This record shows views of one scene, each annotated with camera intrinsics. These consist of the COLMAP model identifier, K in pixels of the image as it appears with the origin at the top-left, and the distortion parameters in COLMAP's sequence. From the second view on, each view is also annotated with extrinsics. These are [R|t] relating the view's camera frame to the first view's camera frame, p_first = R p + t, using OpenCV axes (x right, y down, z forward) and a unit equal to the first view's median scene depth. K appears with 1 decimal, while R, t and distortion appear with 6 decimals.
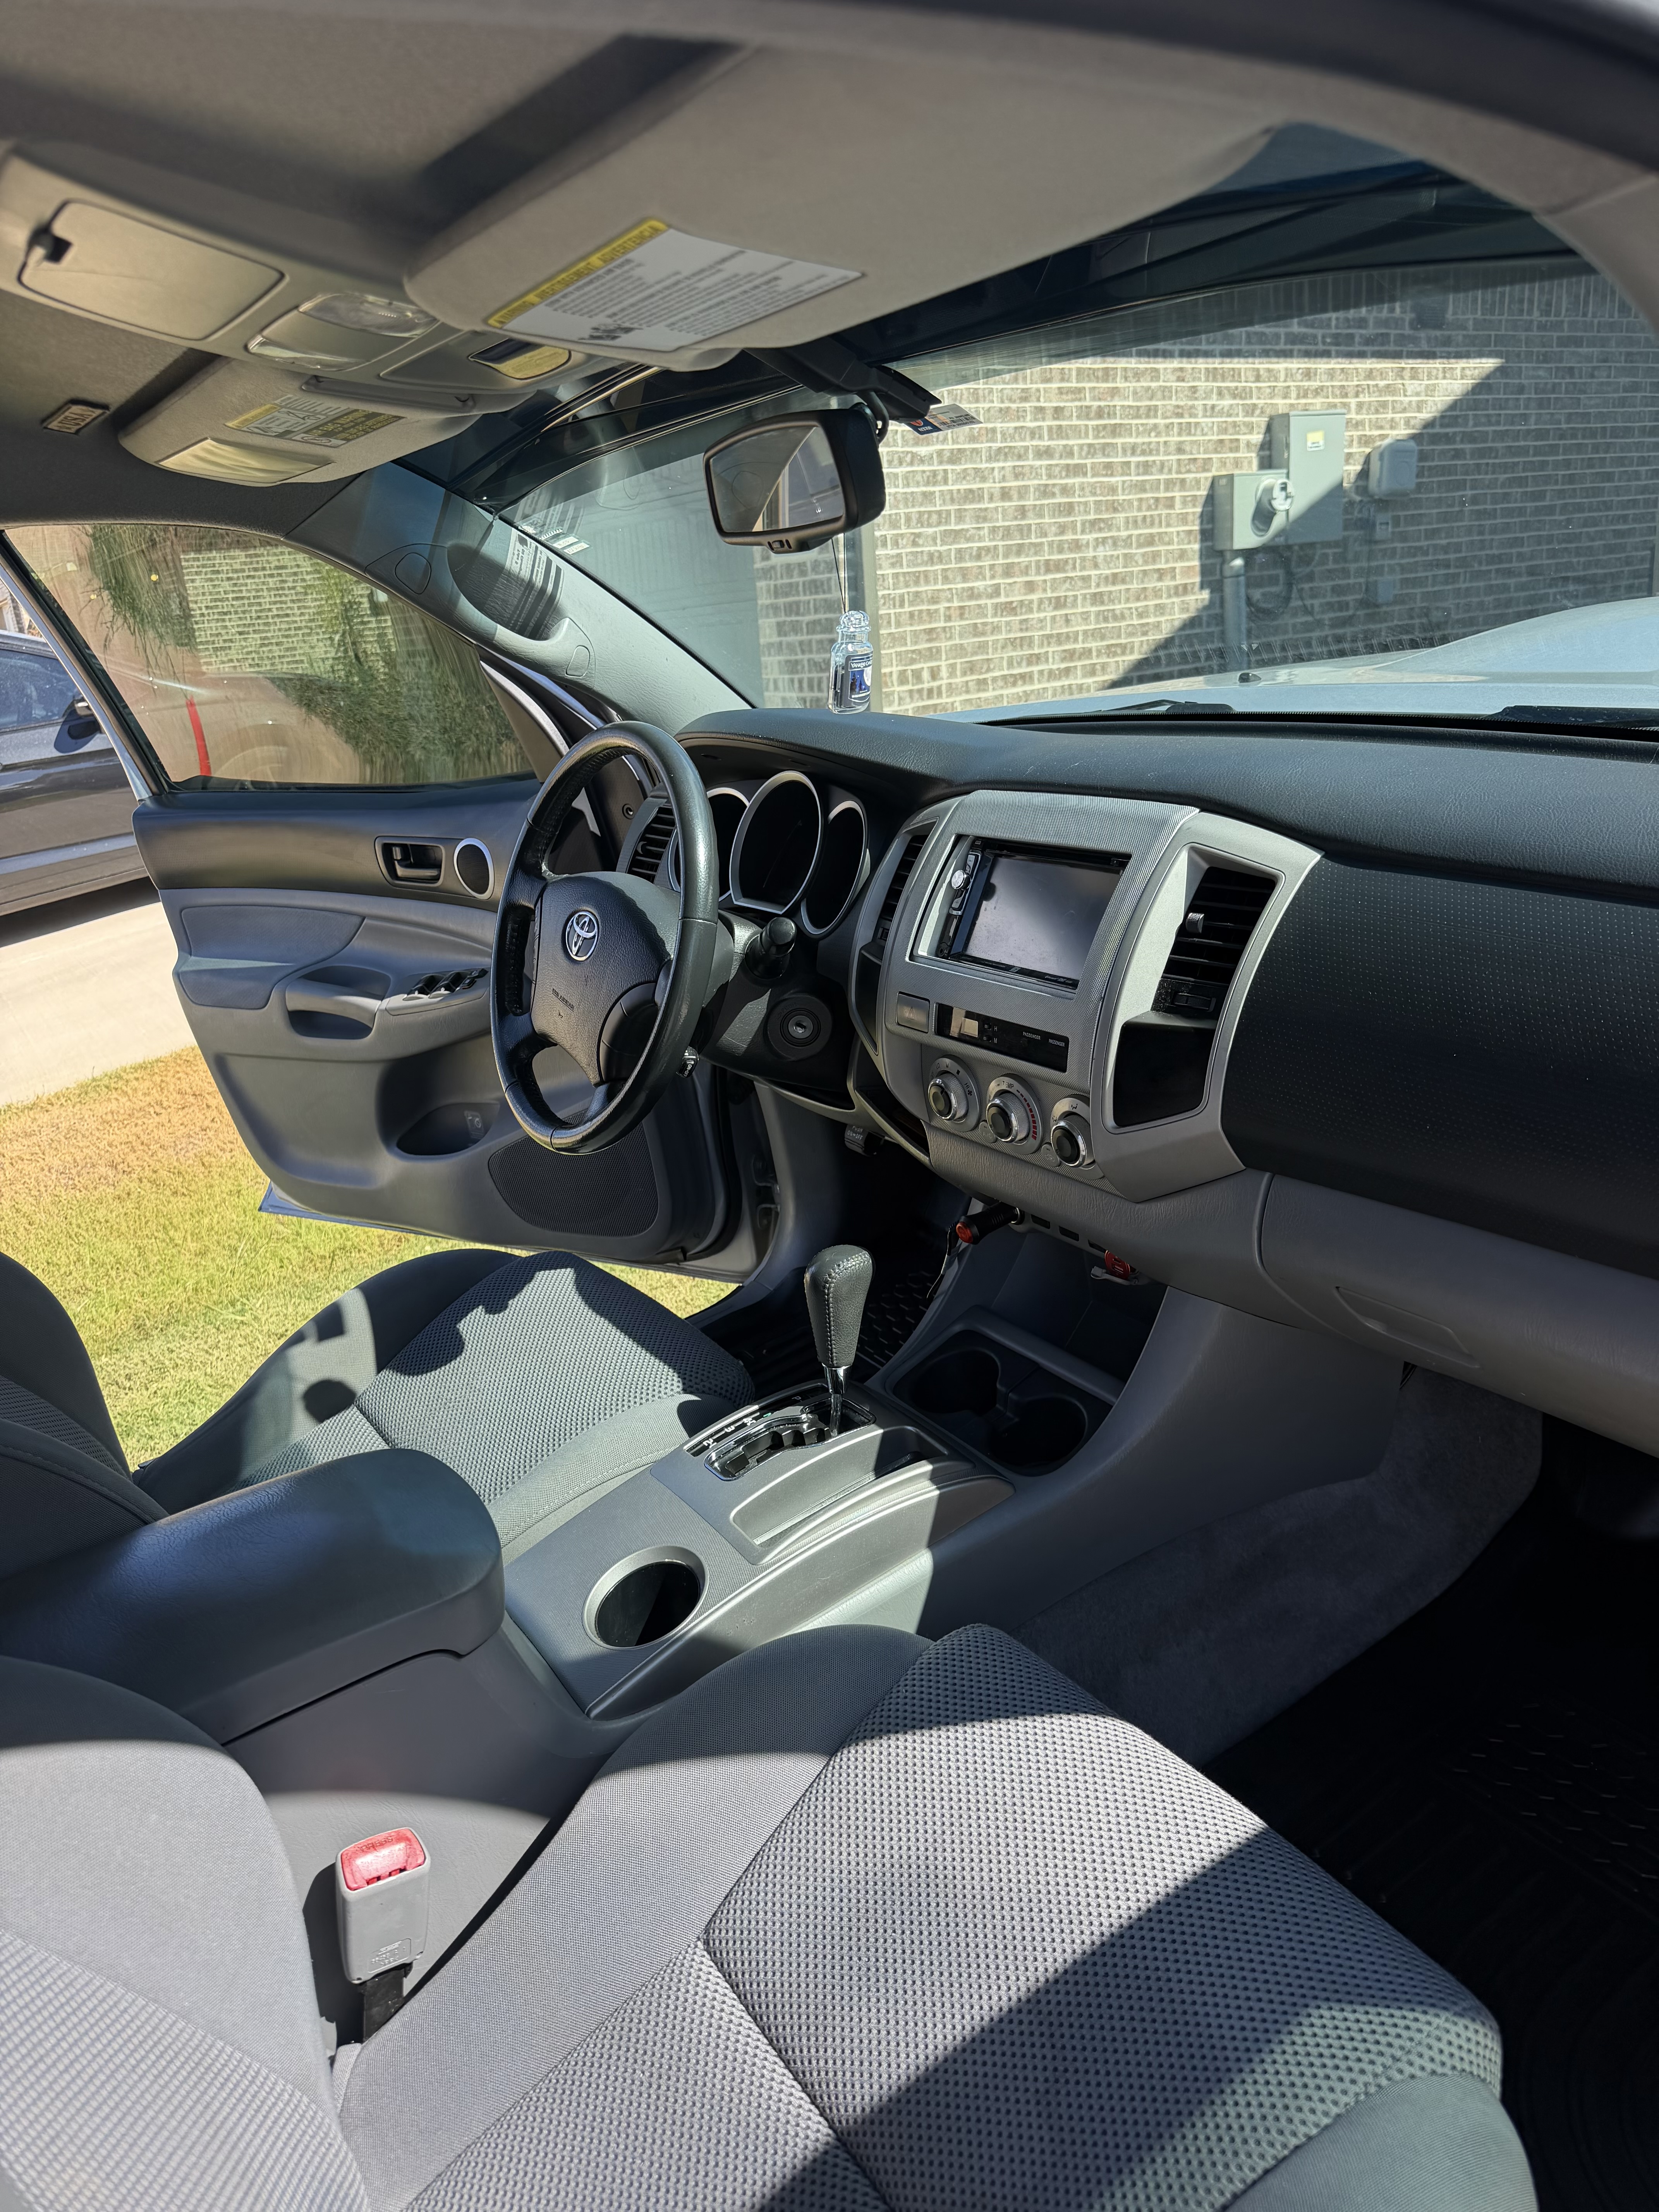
lens RADIAL K [[1564.7, 0, 838.5], [0, 1564.7, 1104.1], [0, 0, 1]] dist [0.000814, -0.024817]
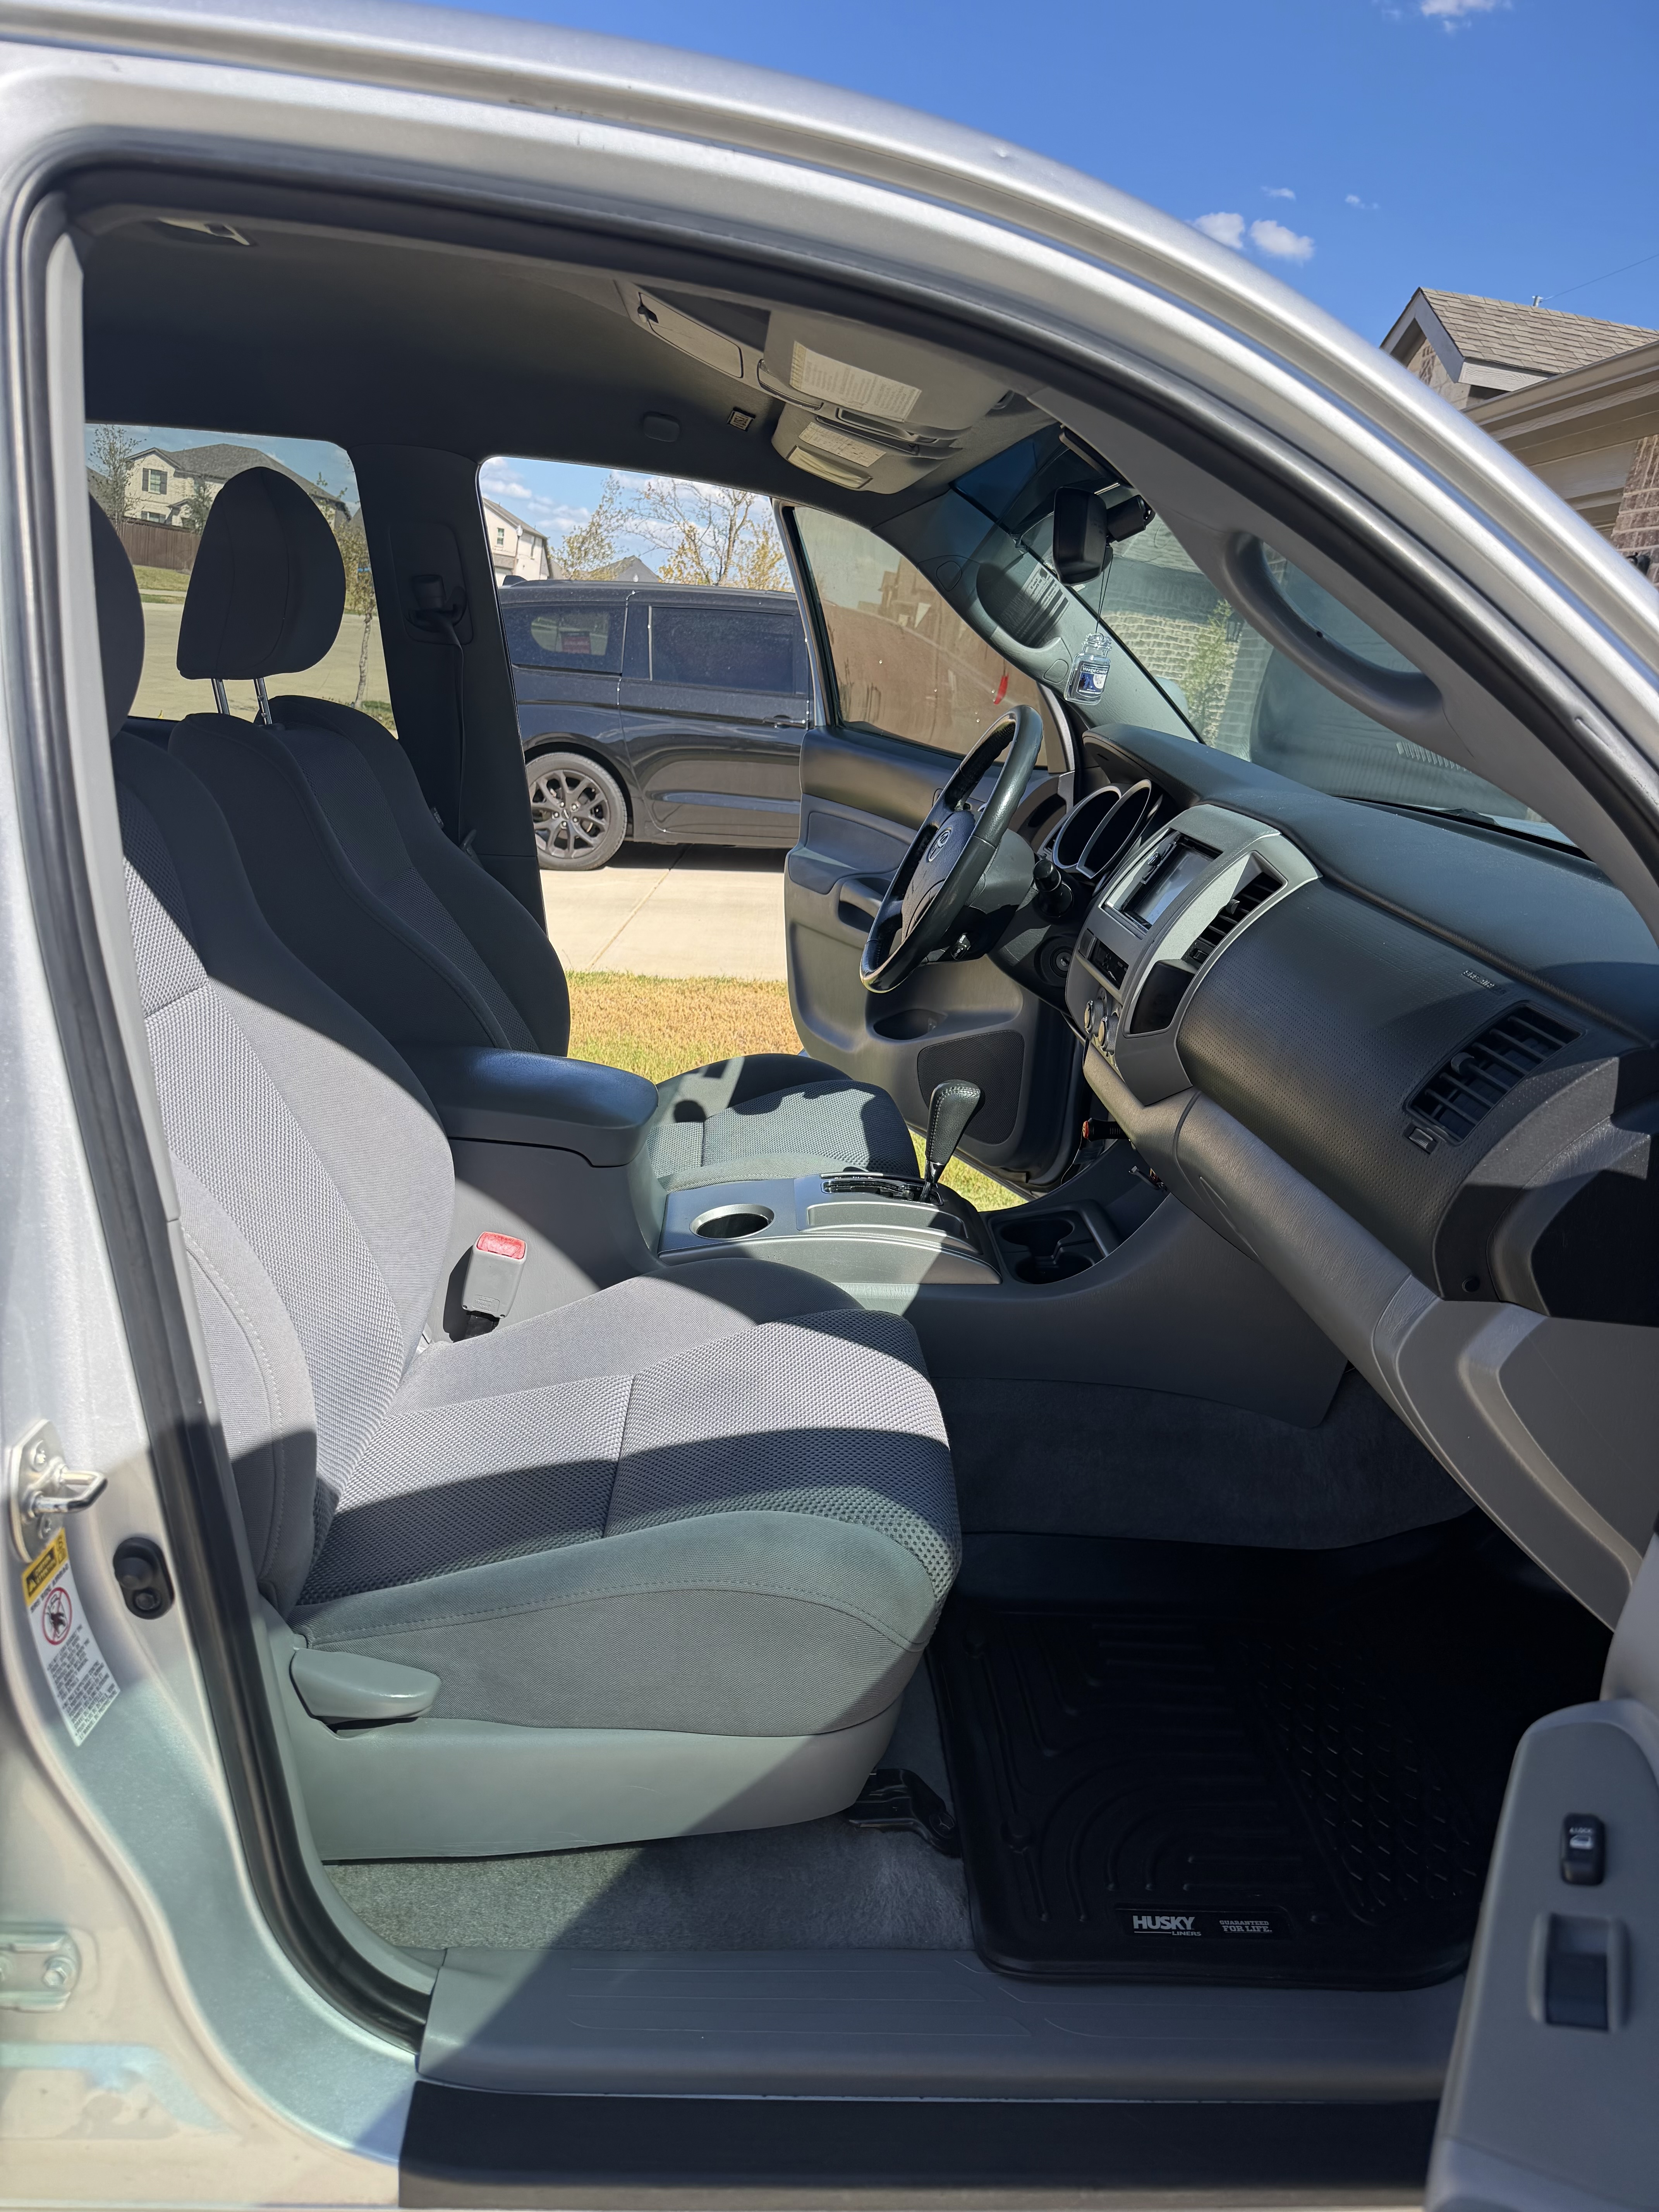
lens RADIAL K [[1541.6, 0, 827.9], [0, 1541.6, 1174.9], [0, 0, 1]] dist [-0.001801, -0.002175]
pose [[0.826594, 0.364313, -0.428974, 0.409673], [-0.369192, 0.926299, 0.075275, 0.088059], [0.424782, 0.096152, 0.900175, -0.221141]]
